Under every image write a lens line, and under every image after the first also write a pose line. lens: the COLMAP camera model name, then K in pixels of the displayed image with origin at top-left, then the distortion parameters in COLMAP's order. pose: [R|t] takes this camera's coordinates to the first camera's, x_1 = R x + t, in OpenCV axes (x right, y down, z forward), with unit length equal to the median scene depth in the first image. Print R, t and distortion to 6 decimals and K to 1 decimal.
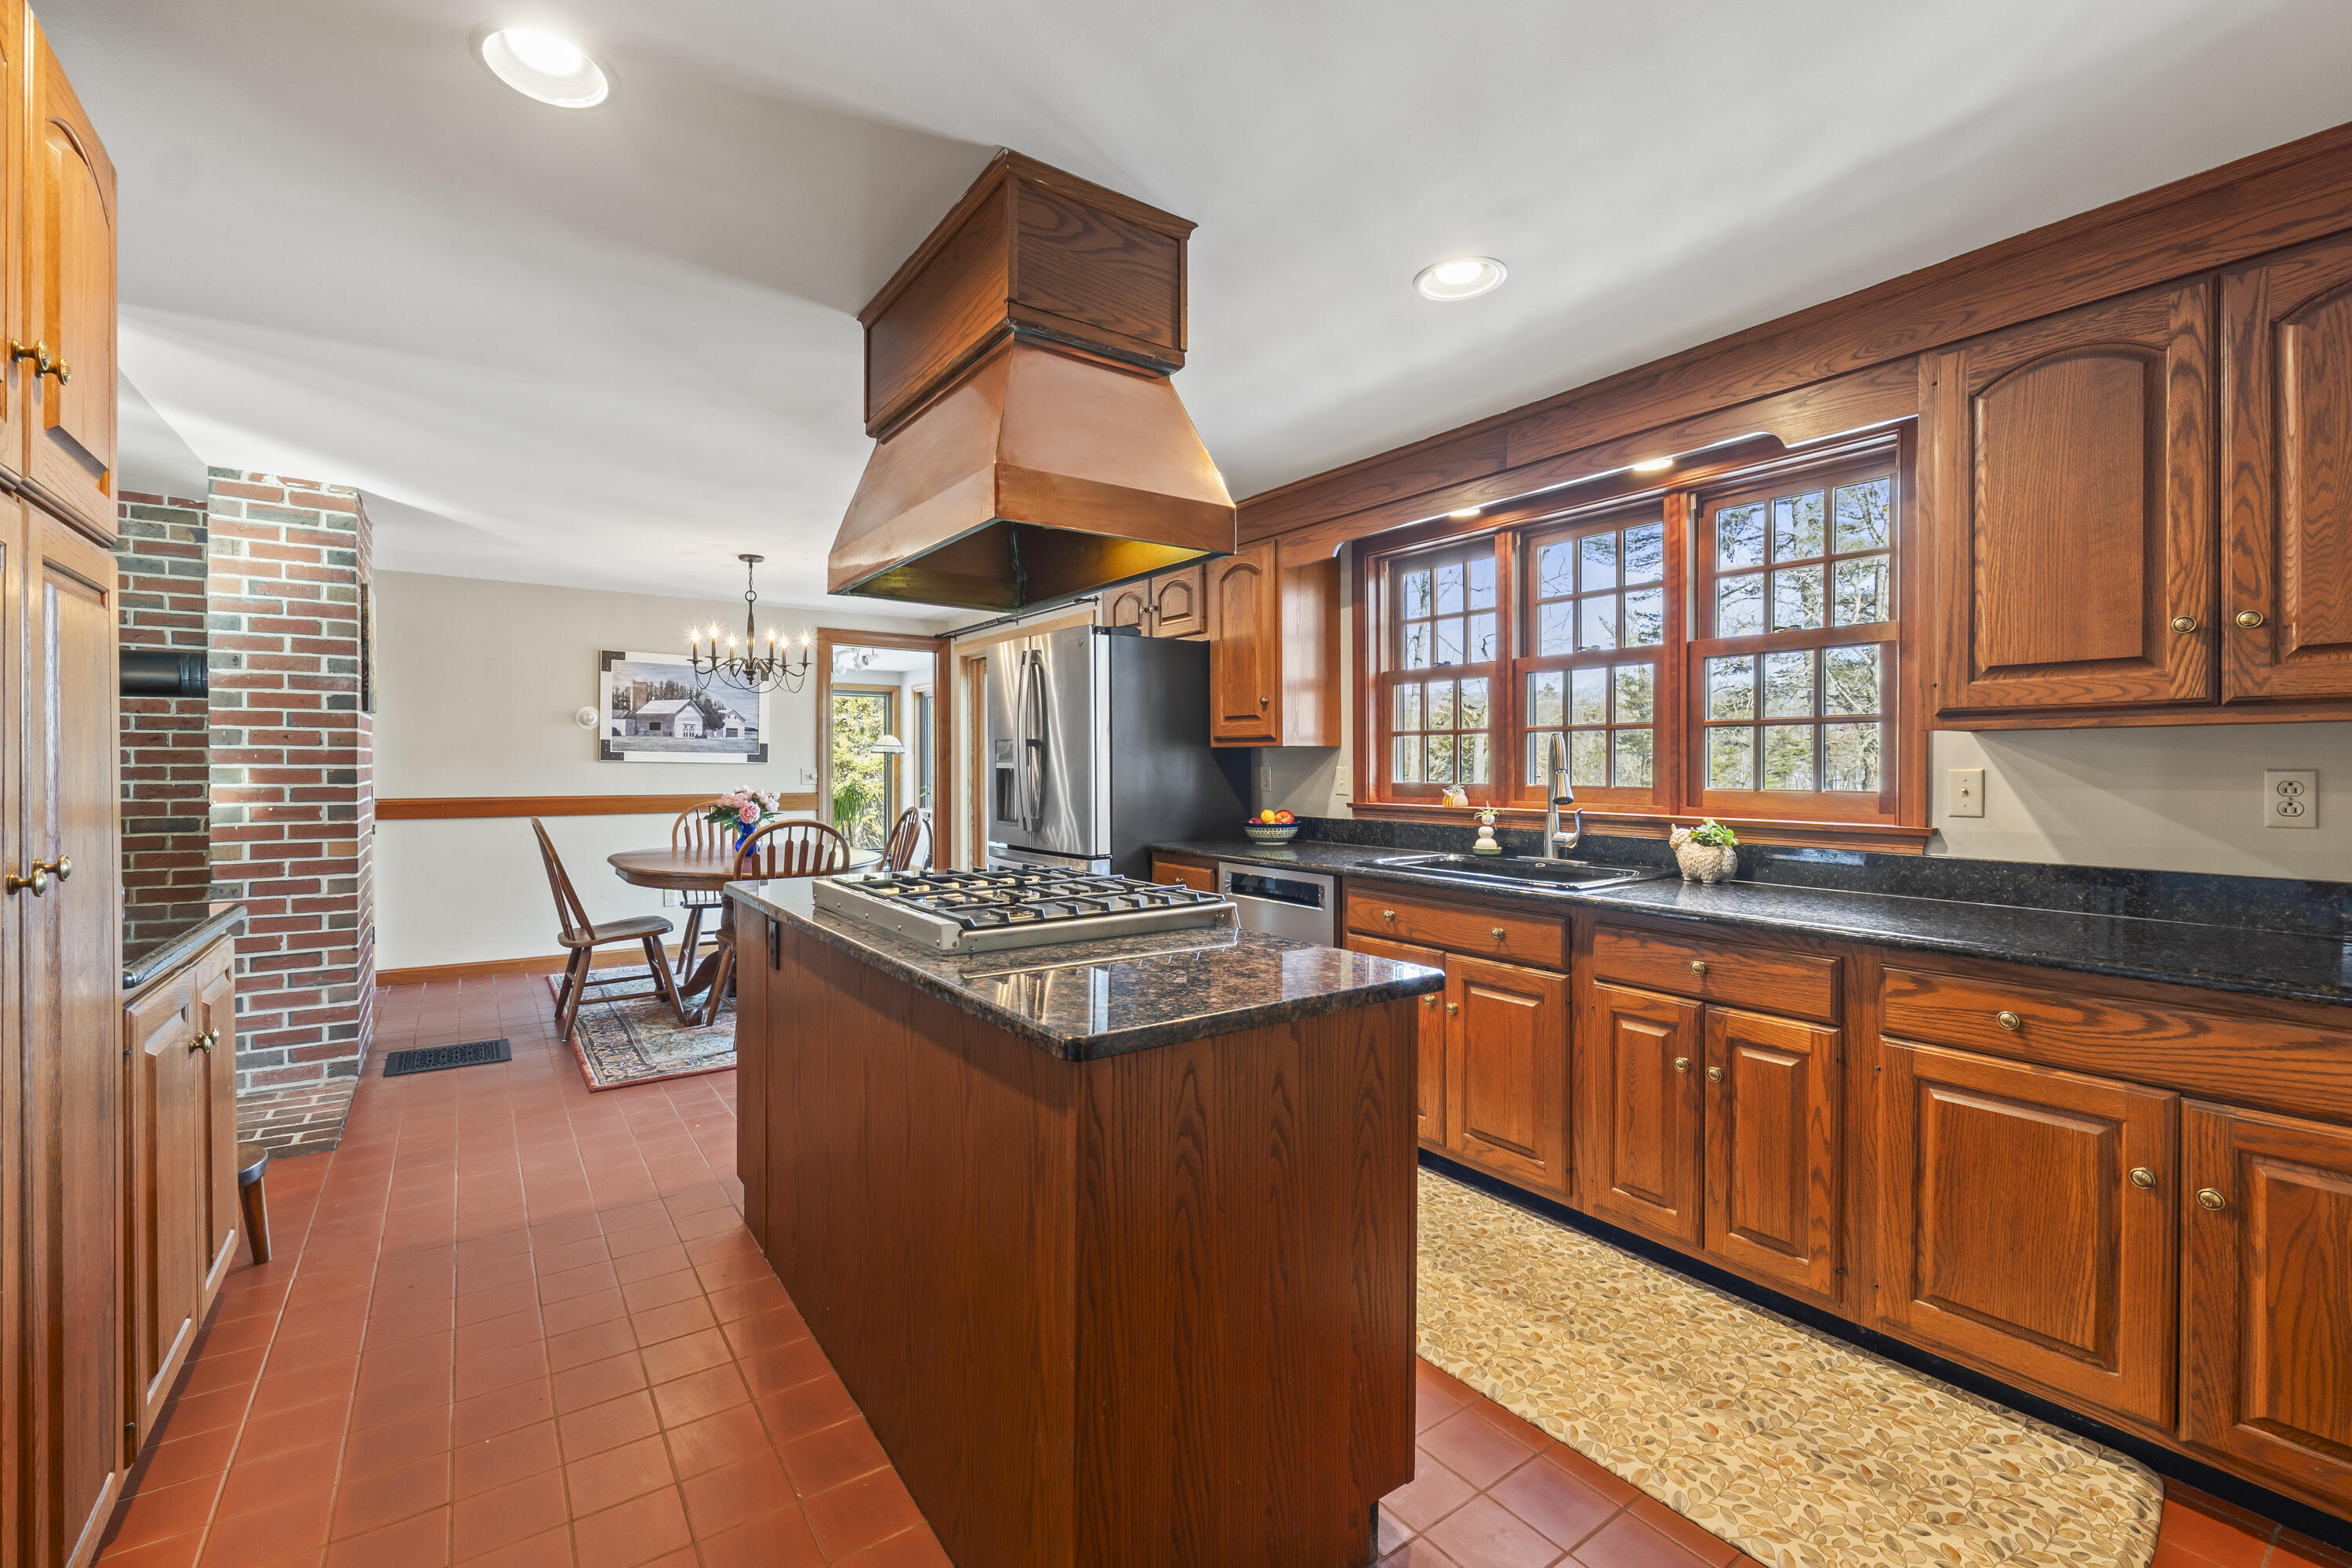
lens RADIAL K [[988.8, 0, 1169.3], [0, 988.8, 773.8], [0, 0, 1]] dist [-0.009020, -0.000026]
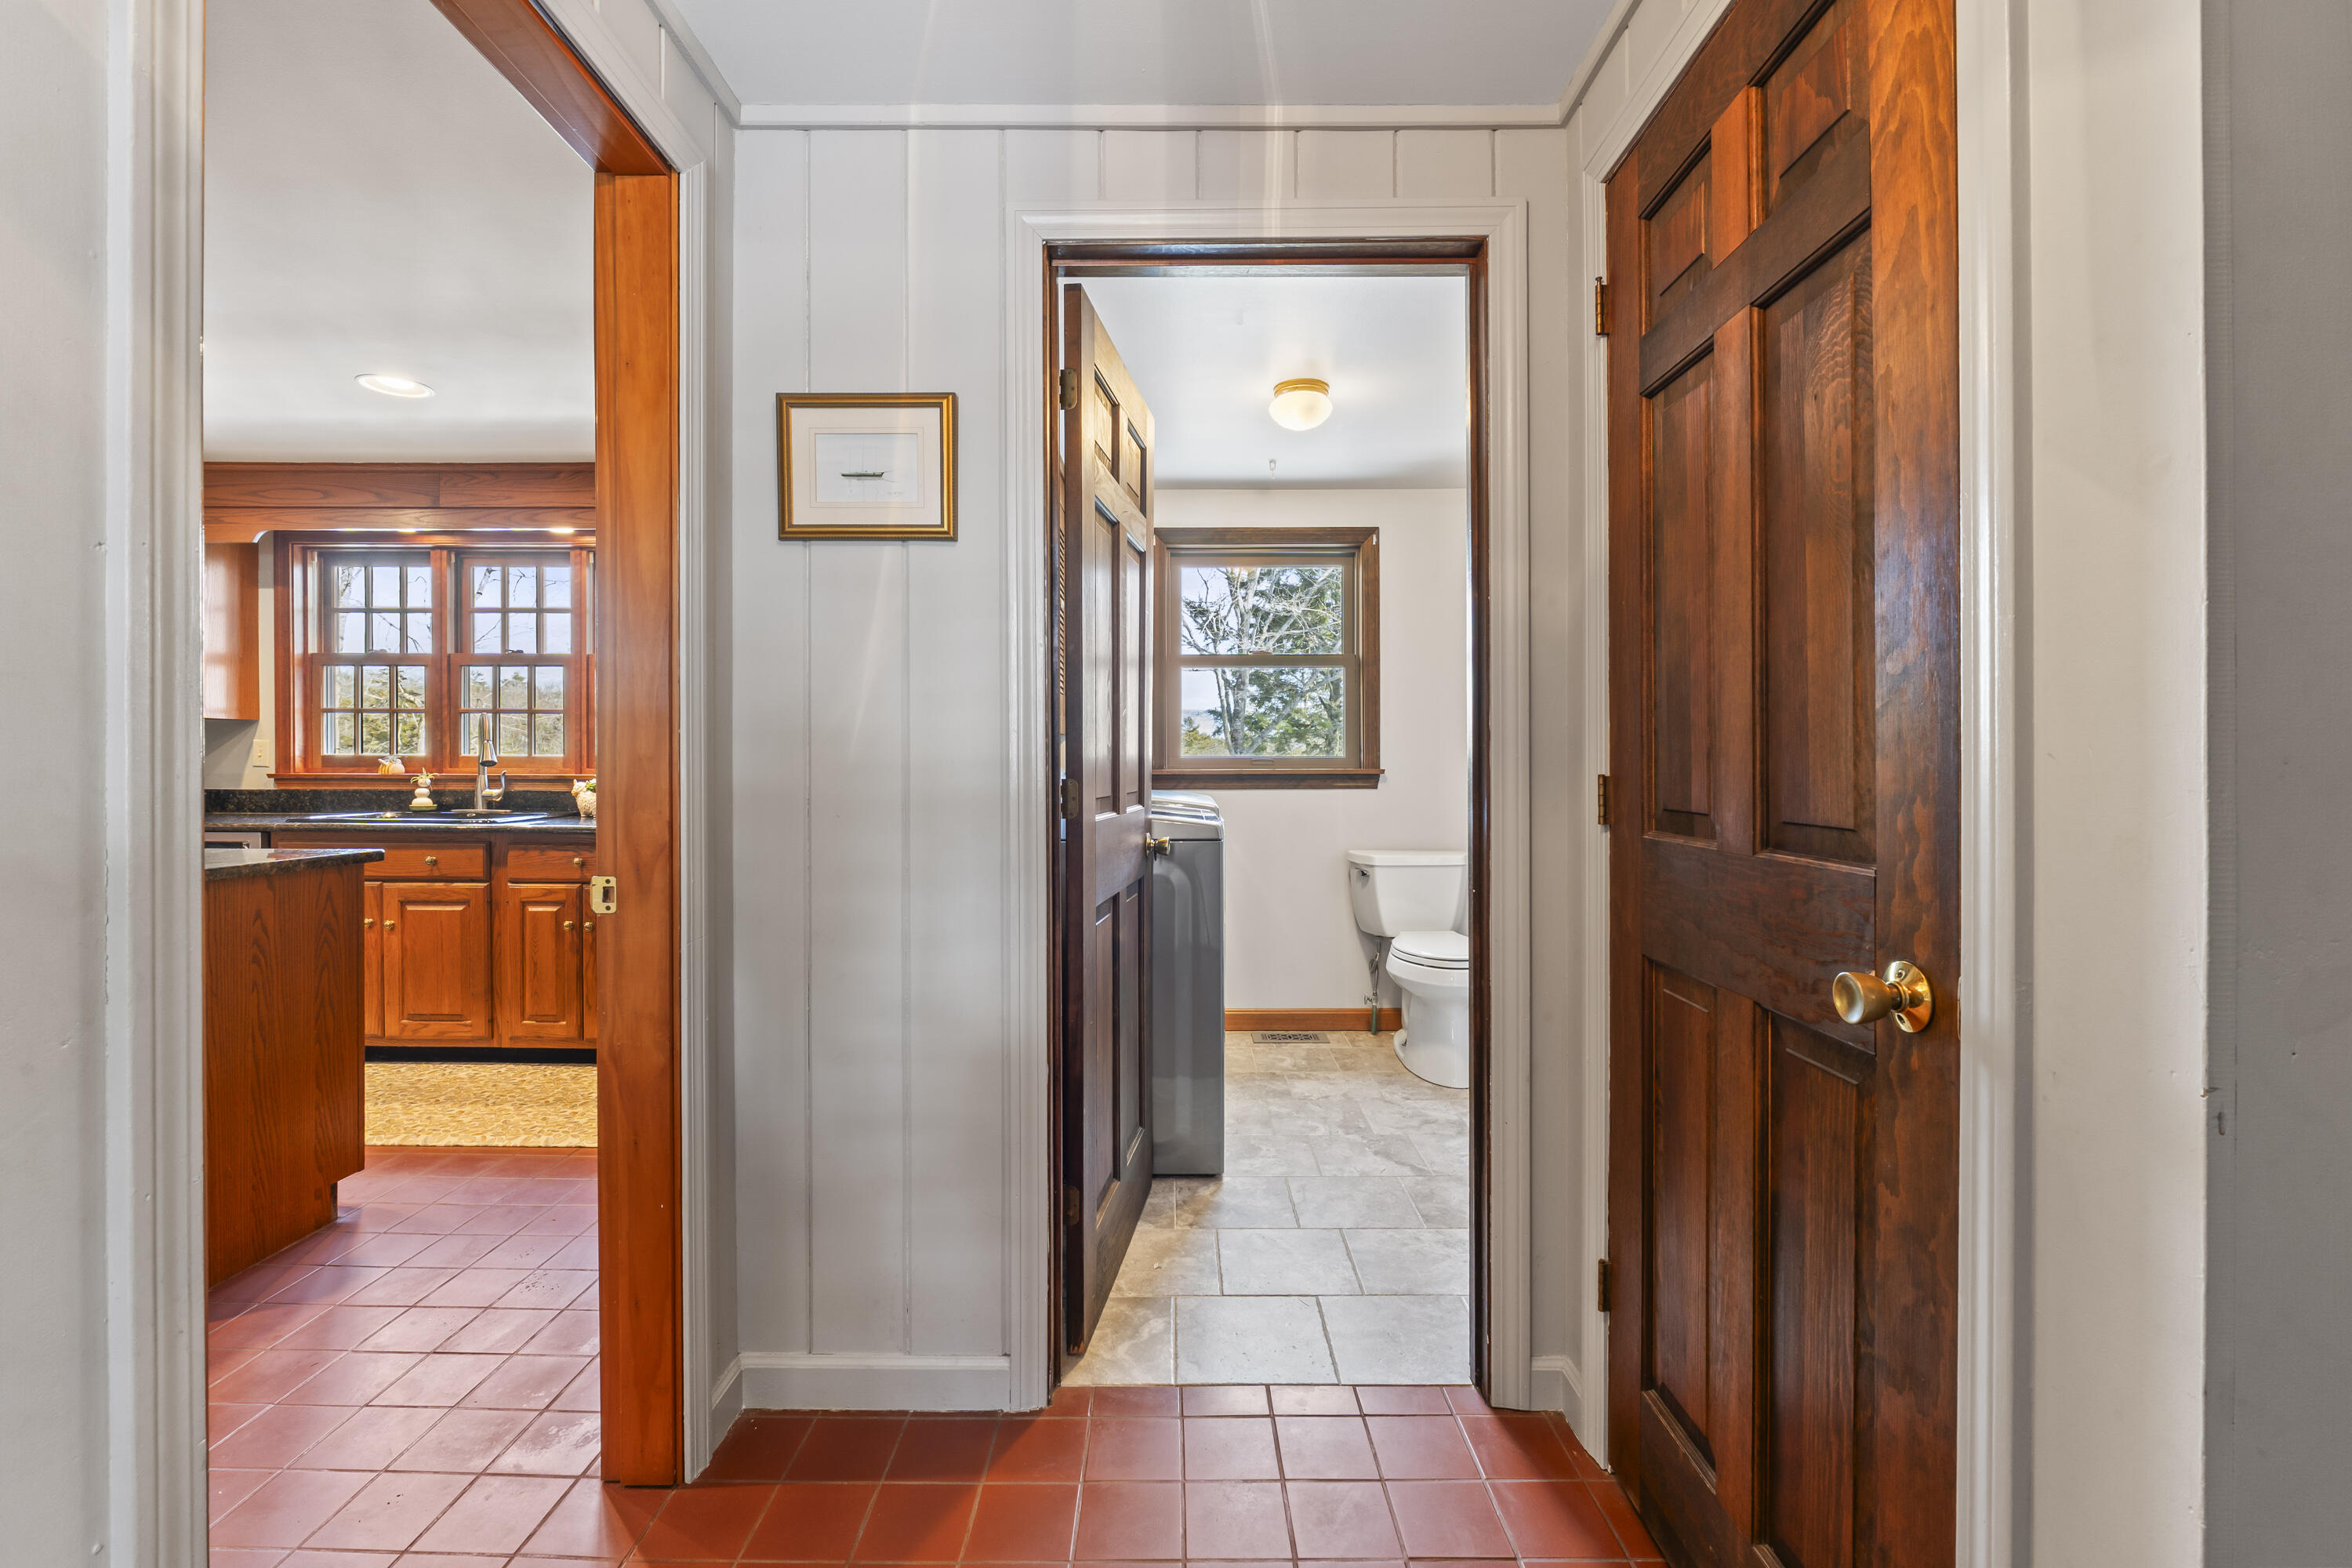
lens RADIAL K [[984.6, 0, 1168.7], [0, 984.6, 773.8], [0, 0, 1]] dist [-0.011067, -0.000195]
pose [[0.579135, -0.003039, 0.815226, -0.126413], [0.001662, 0.999995, 0.002548, 0.032365], [-0.815230, -0.000120, 0.579137, -0.437625]]
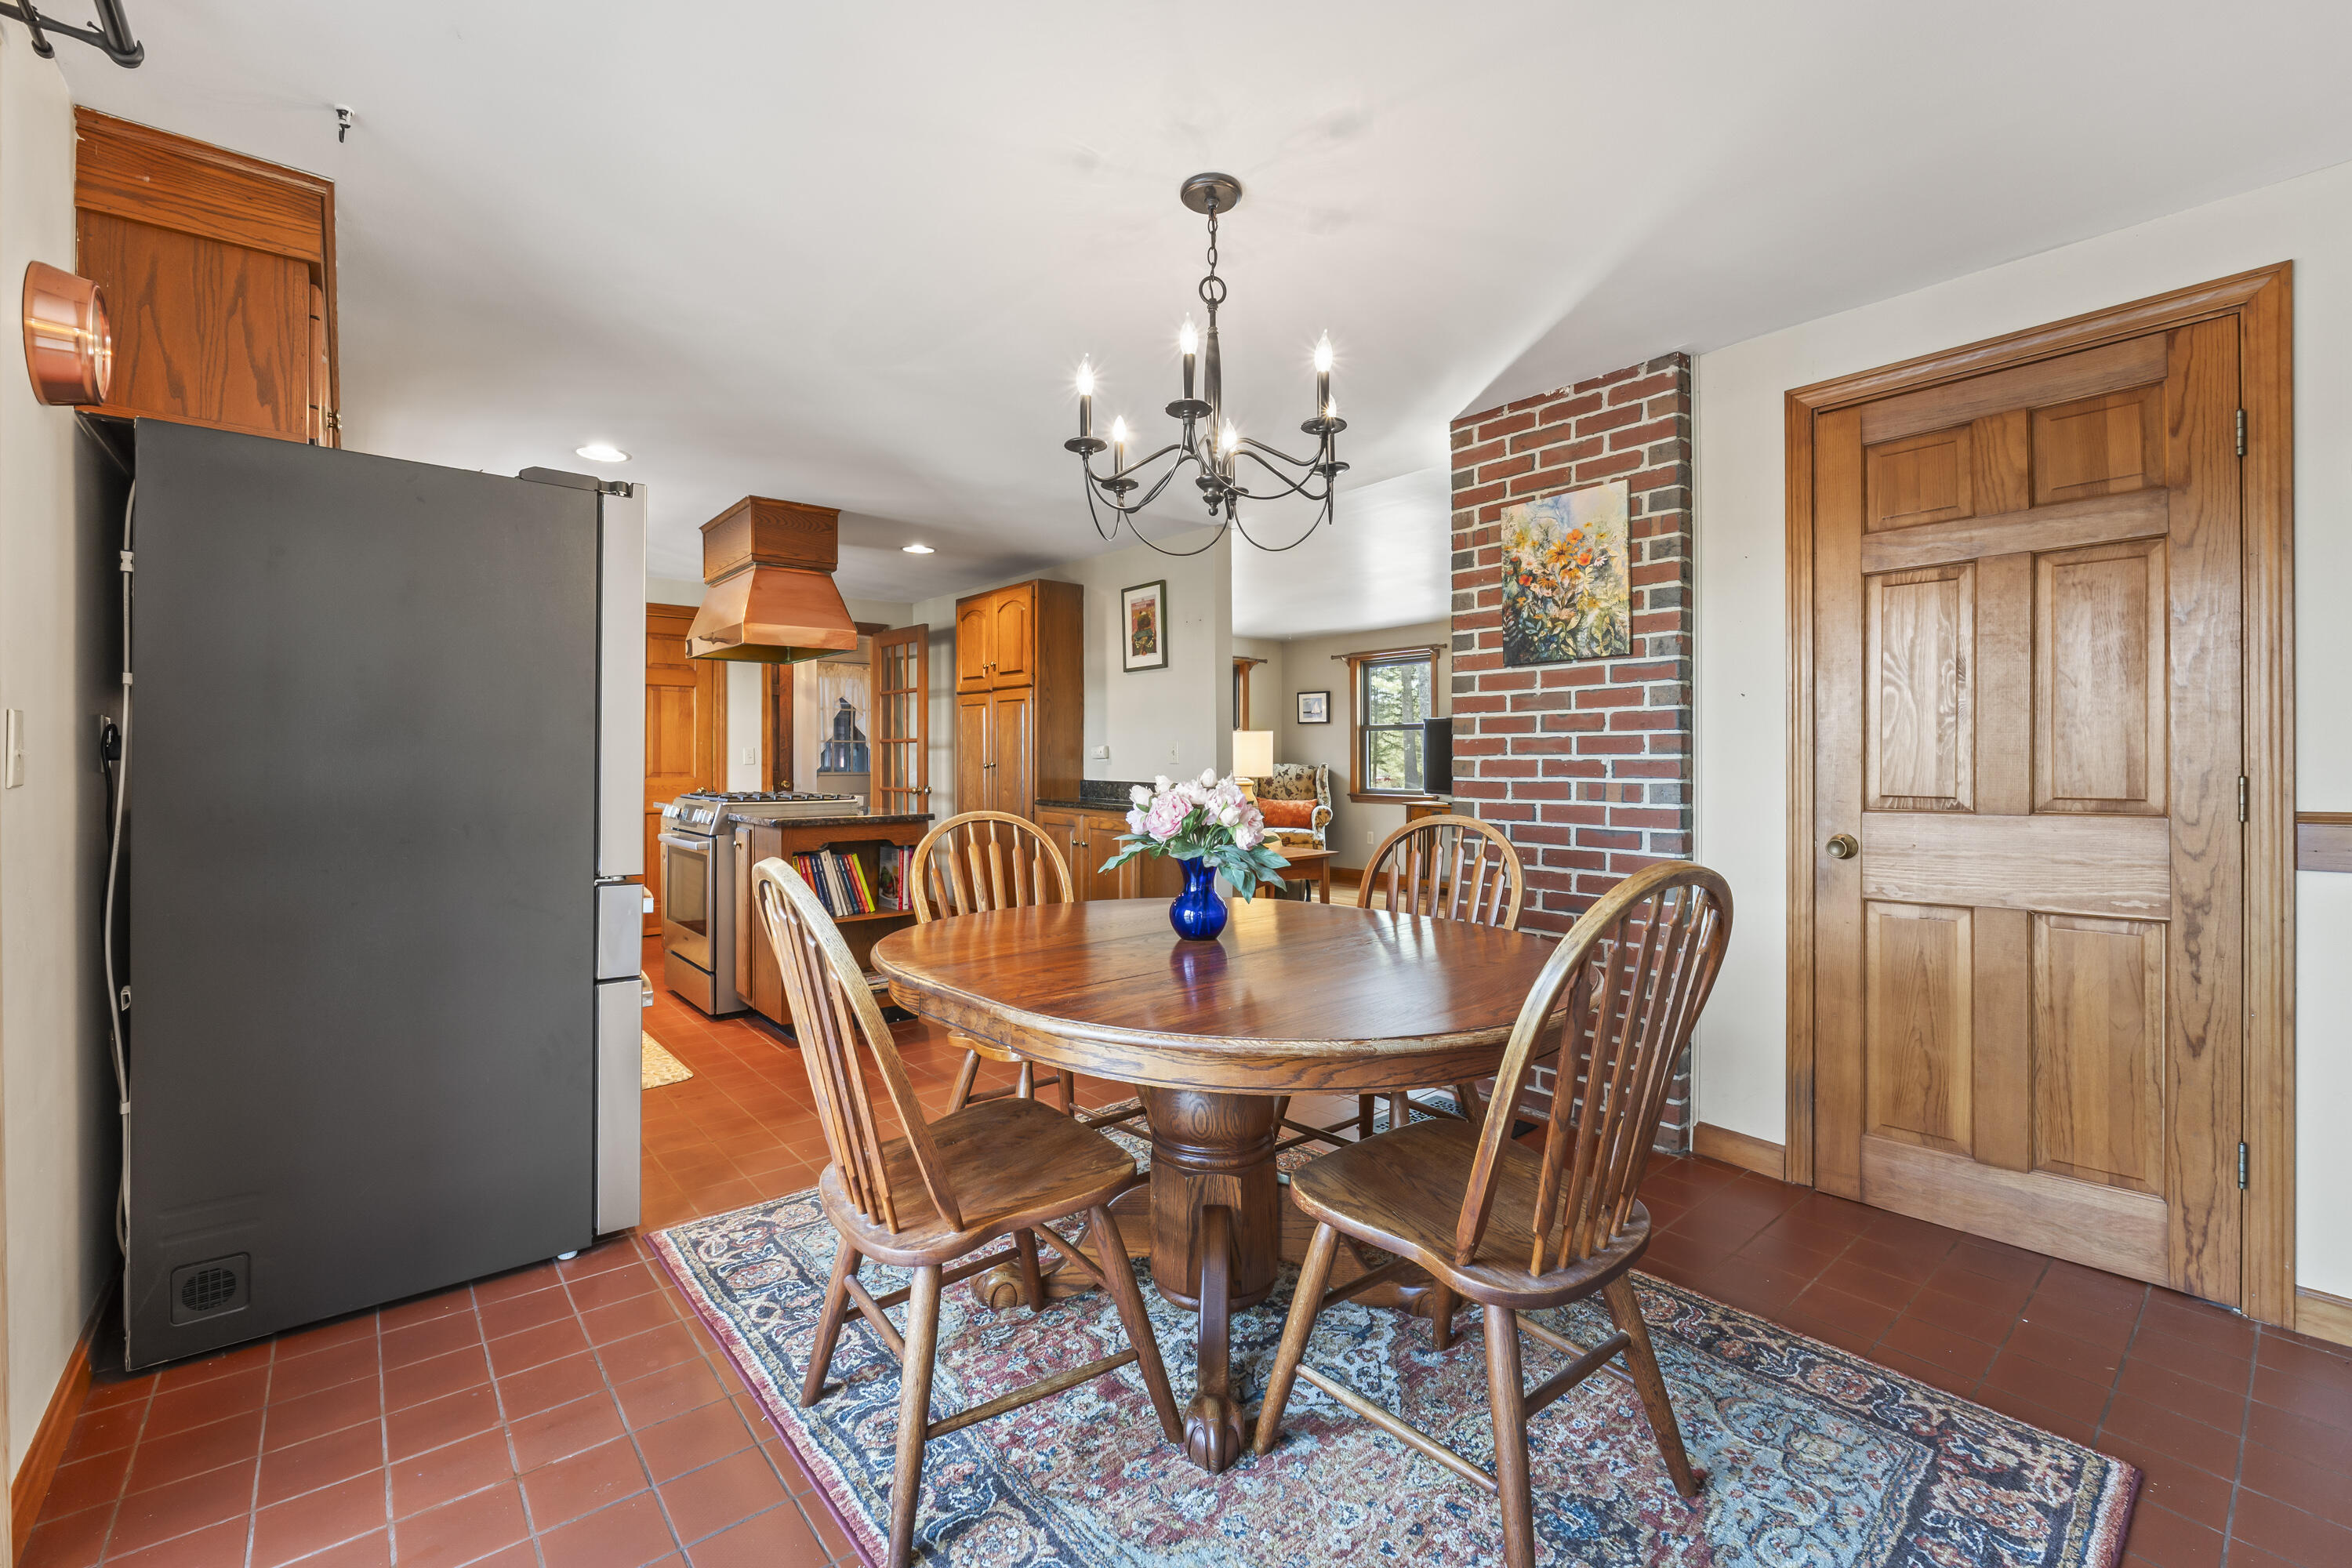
lens RADIAL K [[987.6, 0, 1167.7], [0, 987.6, 762.1], [0, 0, 1]] dist [-0.002888, 0.000018]
pose [[-0.996898, -0.002958, -0.078652, -0.540730], [-0.003785, 0.999939, 0.010361, 0.007727], [0.078616, 0.010627, -0.996848, 2.005502]]
